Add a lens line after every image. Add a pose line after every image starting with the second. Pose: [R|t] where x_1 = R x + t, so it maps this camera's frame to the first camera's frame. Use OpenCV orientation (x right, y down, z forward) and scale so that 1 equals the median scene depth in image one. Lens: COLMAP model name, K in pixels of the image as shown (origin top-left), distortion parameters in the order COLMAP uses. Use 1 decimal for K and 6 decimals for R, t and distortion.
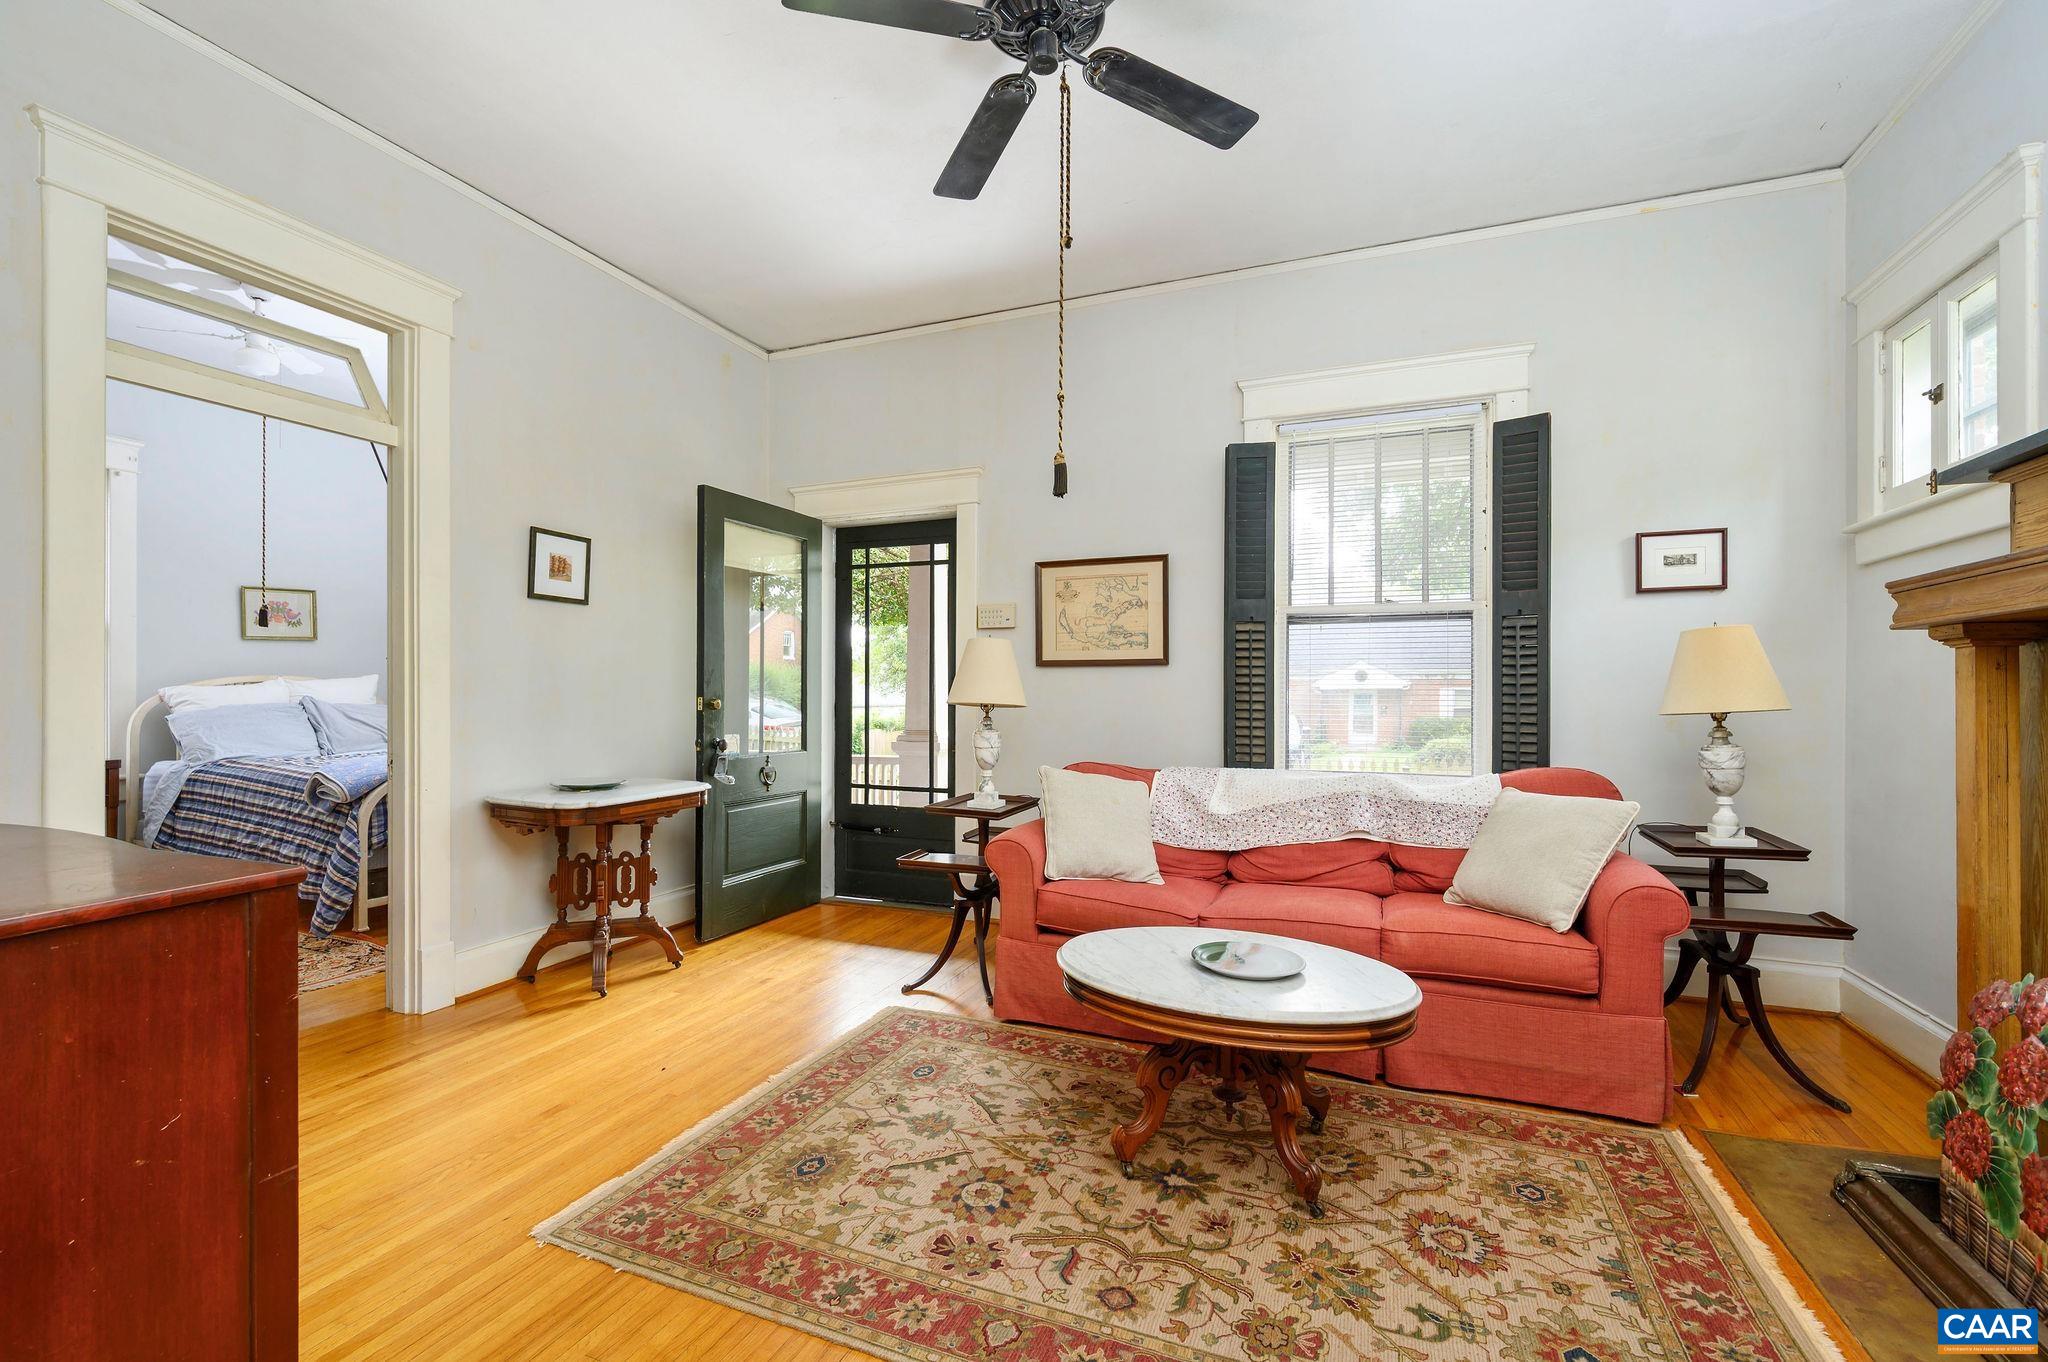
lens RADIAL K [[867.4, 0, 1026.4], [0, 867.4, 685.9], [0, 0, 1]] dist [-0.000962, 0.000248]
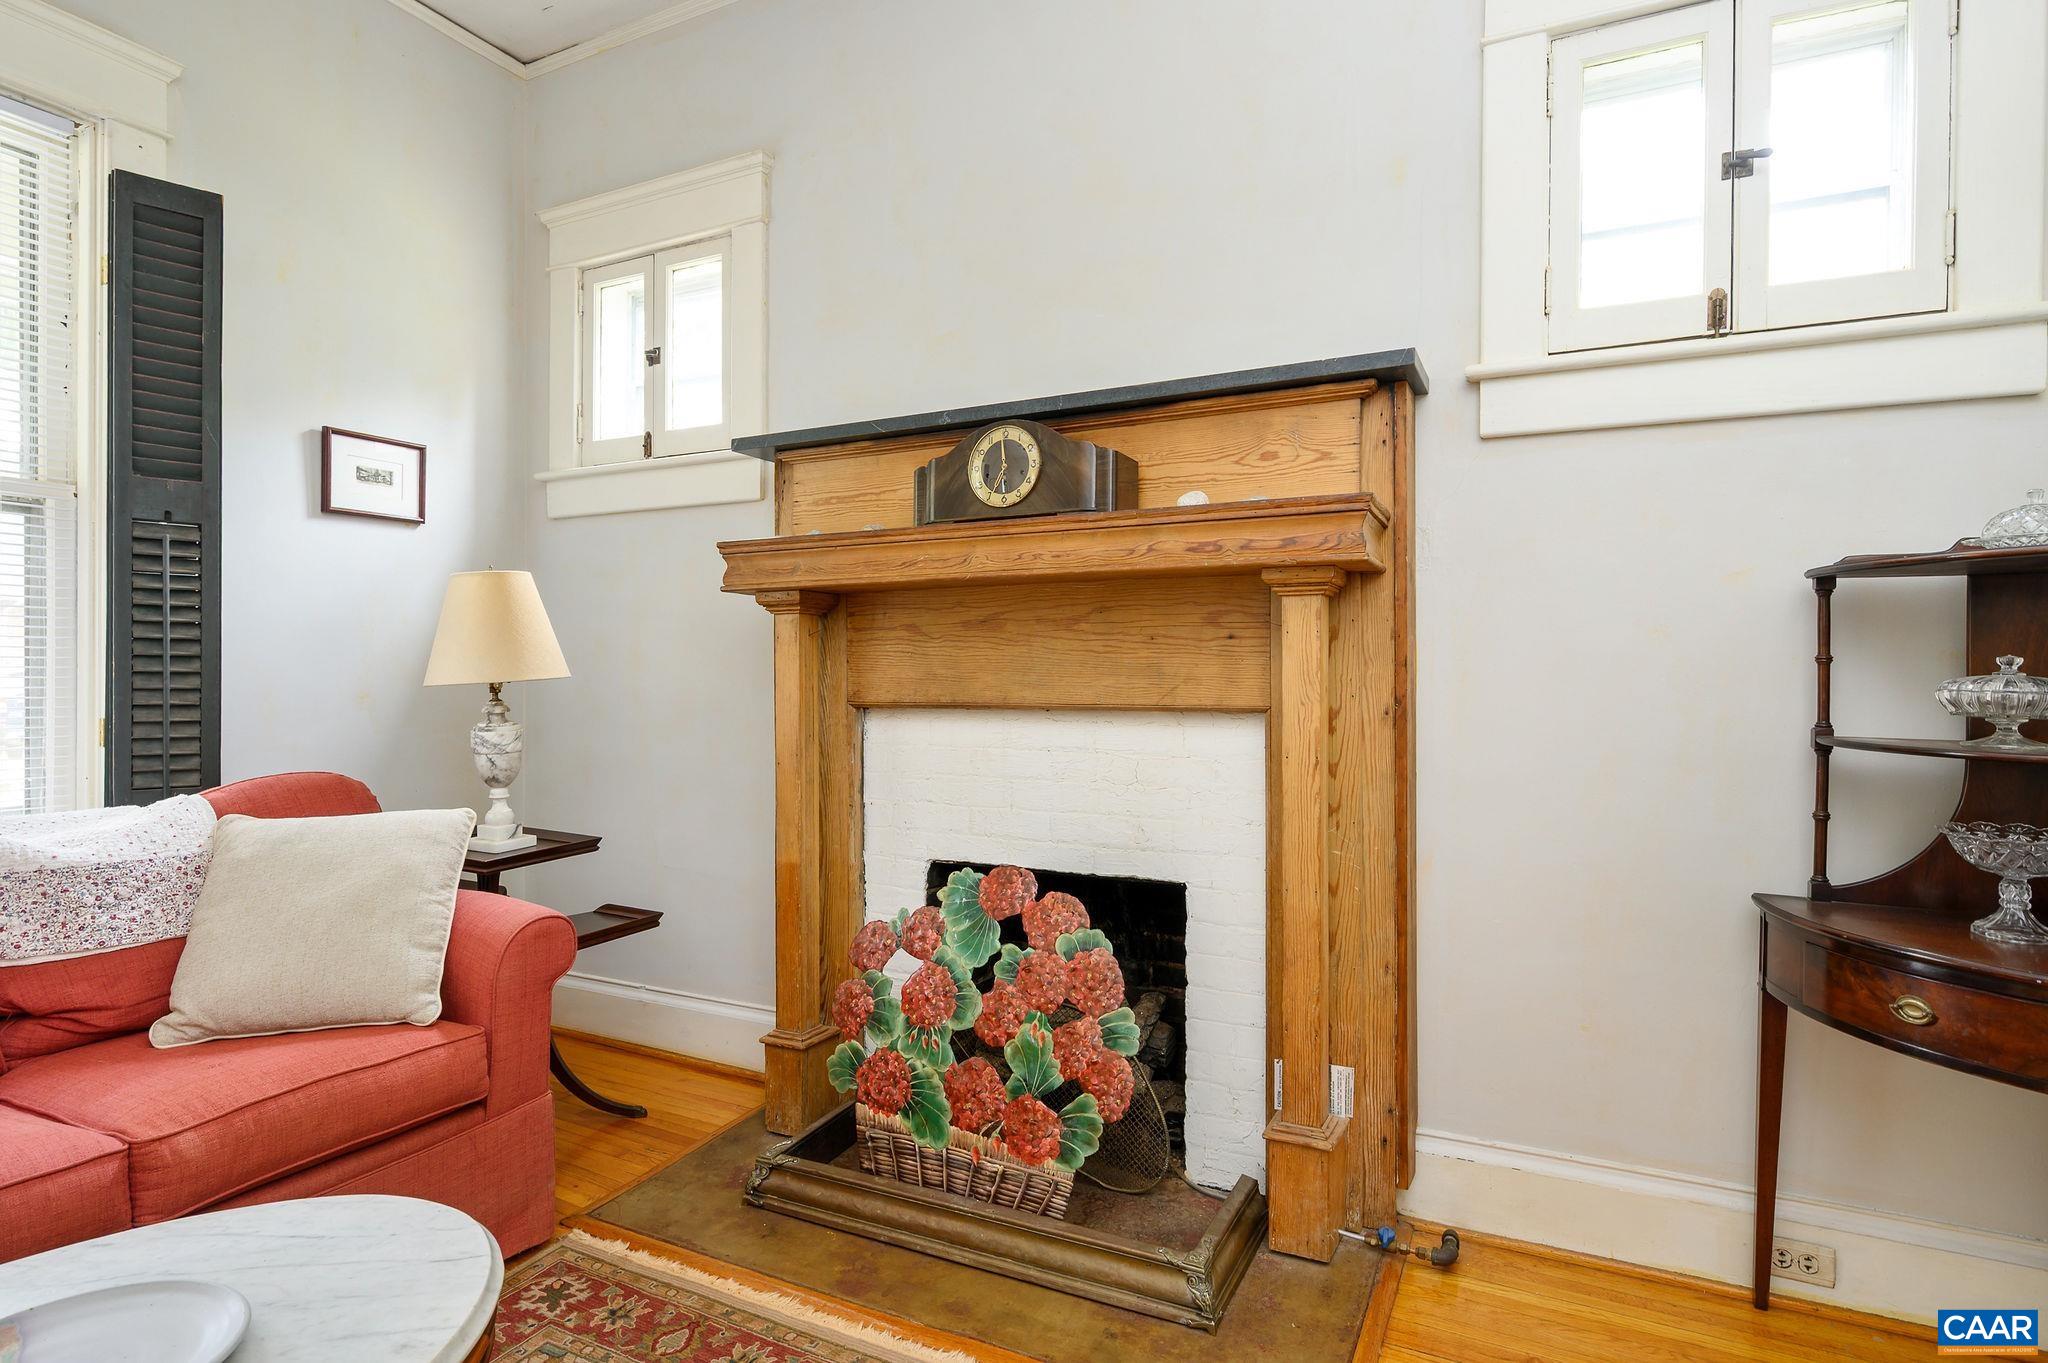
lens RADIAL K [[1067.2, 0, 1011.0], [0, 1067.2, 679.4], [0, 0, 1]] dist [0.001491, -0.002302]
pose [[0.085300, -0.008116, 0.996322, -0.139791], [-0.013224, 0.999870, 0.009277, 0.015500], [-0.996268, -0.013967, 0.085182, 0.523549]]
